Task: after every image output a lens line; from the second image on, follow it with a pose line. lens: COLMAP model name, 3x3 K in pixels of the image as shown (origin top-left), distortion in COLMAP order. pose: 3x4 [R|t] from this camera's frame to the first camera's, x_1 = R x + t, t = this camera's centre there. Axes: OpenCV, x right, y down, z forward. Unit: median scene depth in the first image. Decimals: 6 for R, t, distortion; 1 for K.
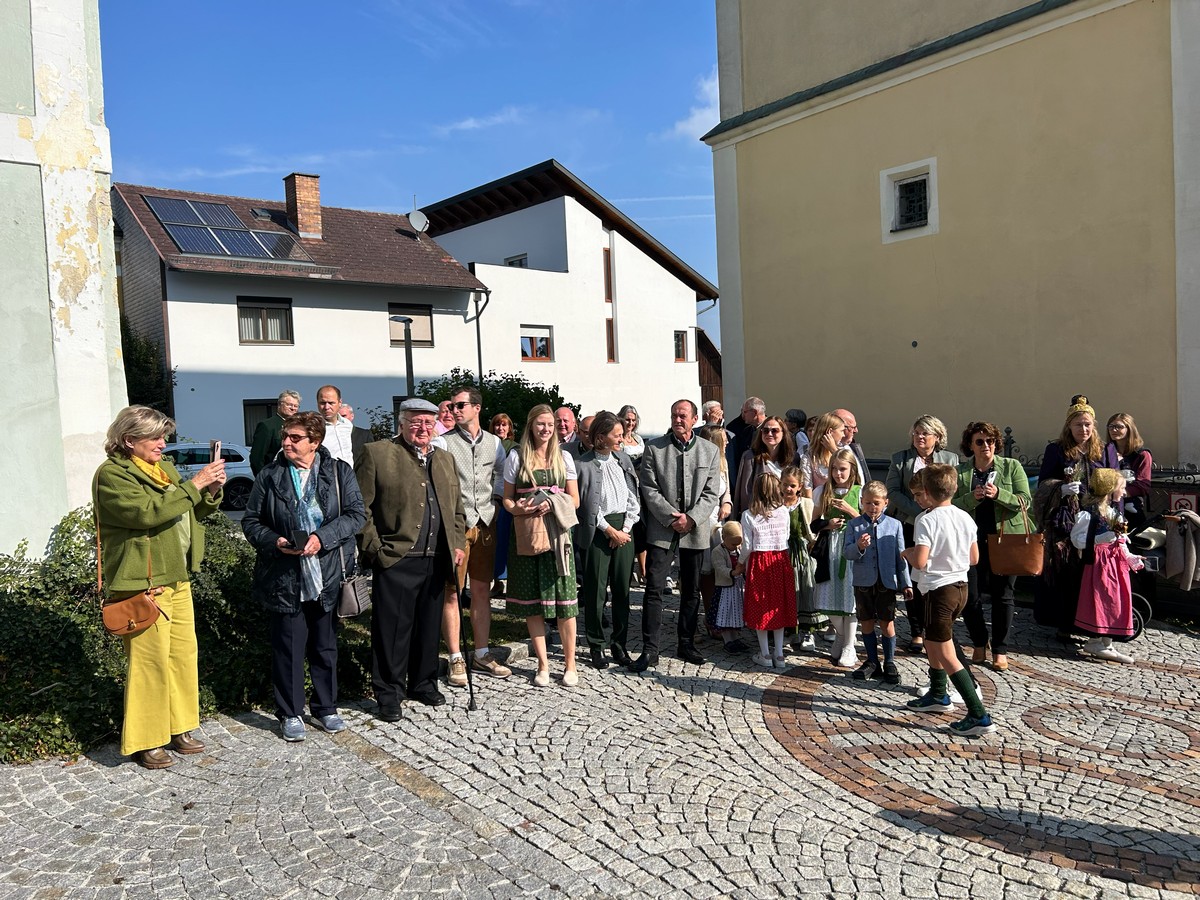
lens RADIAL K [[893.1, 0, 600.0], [0, 893.1, 450.0], [0, 0, 1]] dist [0.046648, -0.048727]
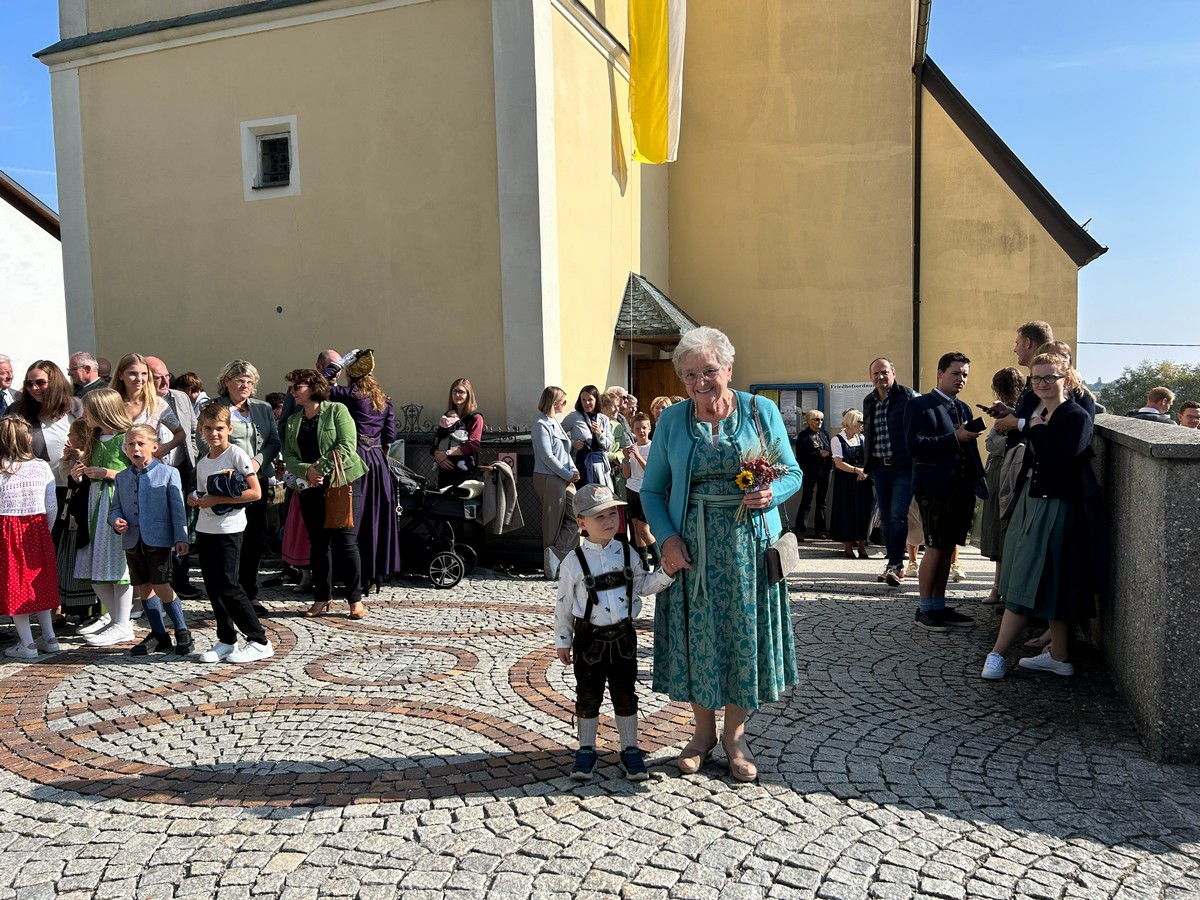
lens RADIAL K [[890.6, 0, 594.3], [0, 890.6, 454.7], [0, 0, 1]] dist [0.055199, -0.059695]
pose [[0.837443, -0.012842, 0.546374, 0.107719], [0.015768, 0.999875, -0.000666, 0.041394], [-0.546297, 0.009173, 0.837541, 0.024046]]
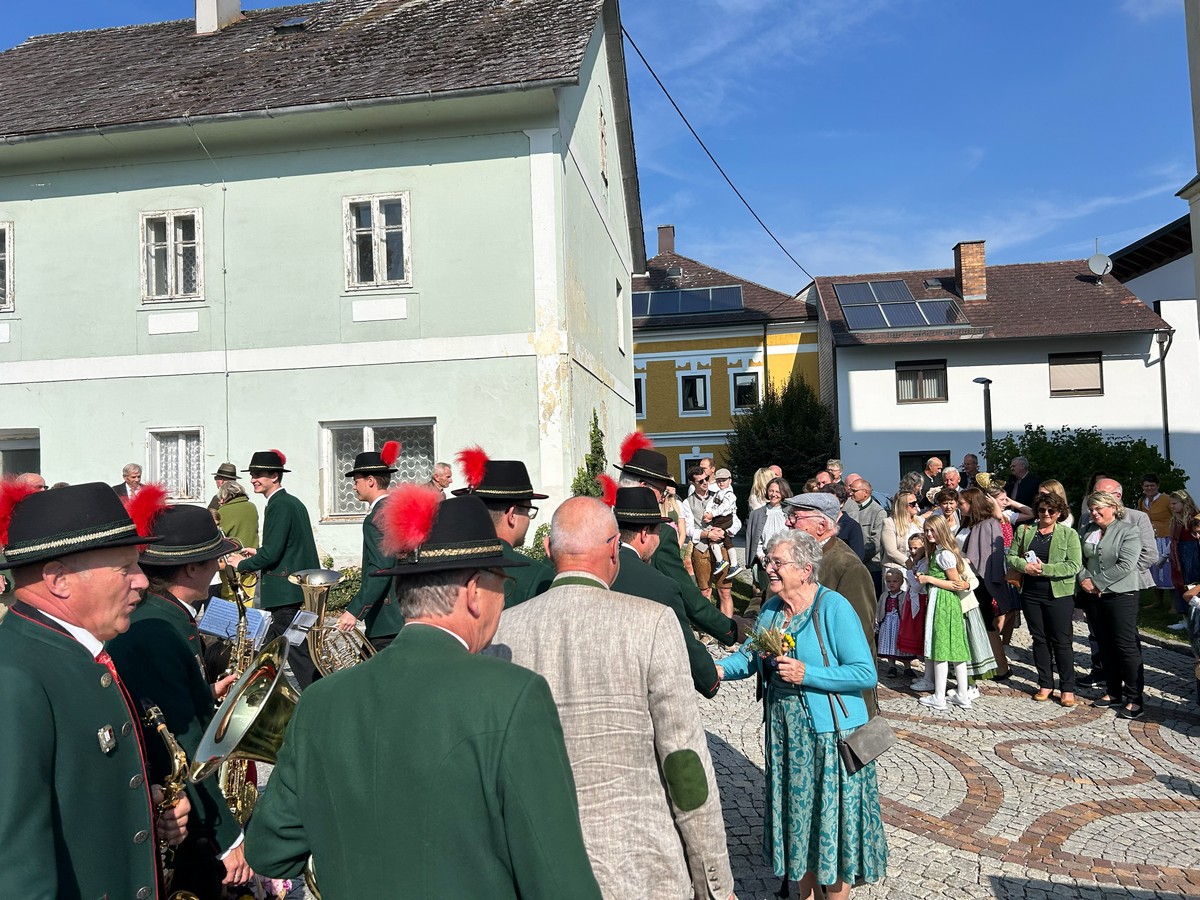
lens RADIAL K [[893.1, 0, 600.0], [0, 893.1, 450.0], [0, 0, 1]] dist [0.046648, -0.048727]
pose [[0.681730, -0.002964, -0.731598, 0.500684], [-0.033611, 0.998809, -0.035366, -0.017198], [0.730832, 0.048700, 0.680818, -0.138427]]
